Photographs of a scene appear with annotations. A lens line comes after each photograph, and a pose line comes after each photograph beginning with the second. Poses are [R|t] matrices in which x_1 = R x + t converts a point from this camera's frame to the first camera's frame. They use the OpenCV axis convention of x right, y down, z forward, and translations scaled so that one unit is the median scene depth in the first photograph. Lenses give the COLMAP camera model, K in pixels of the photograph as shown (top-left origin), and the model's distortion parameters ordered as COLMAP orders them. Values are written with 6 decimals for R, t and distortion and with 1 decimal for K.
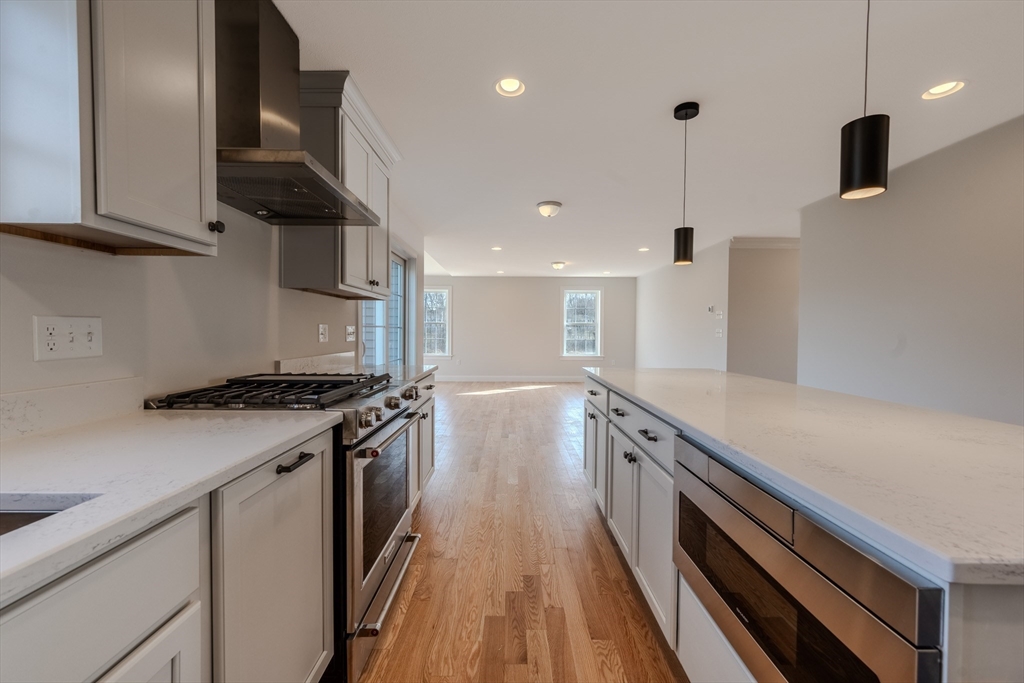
lens RADIAL K [[405.0, 0, 503.7], [0, 405.0, 335.8], [0, 0, 1]] dist [0.000225, -0.000014]
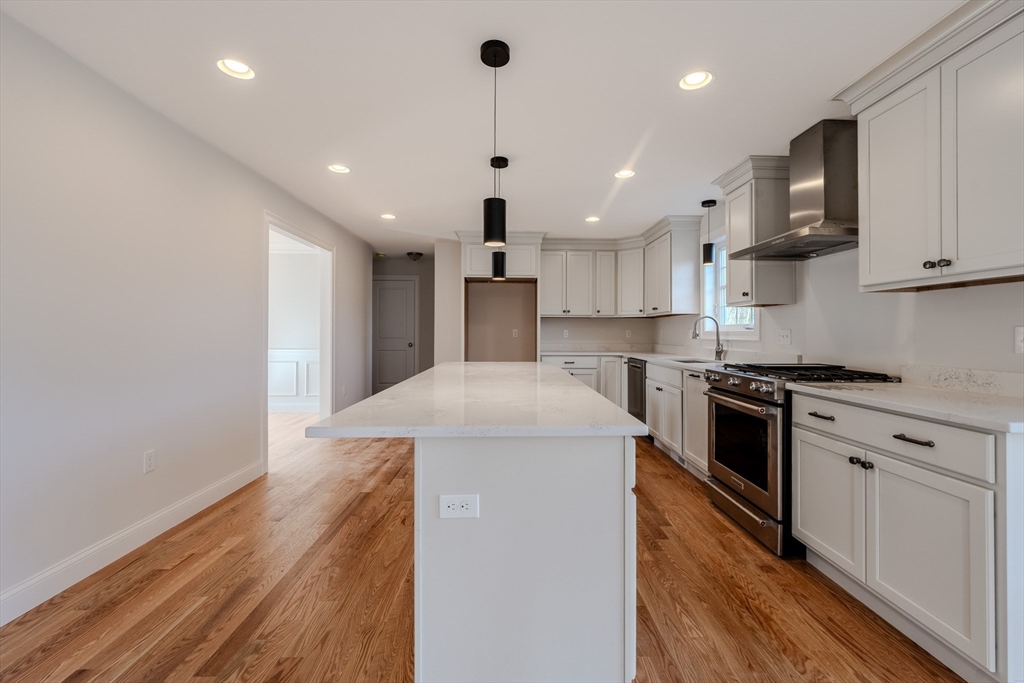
lens RADIAL K [[405.0, 0, 503.7], [0, 405.0, 335.8], [0, 0, 1]] dist [0.000225, -0.000014]
pose [[-0.999918, -0.006822, -0.010811, 0.506607], [-0.007044, 0.999764, 0.020552, -0.030688], [0.010668, 0.020626, -0.999730, 2.093363]]
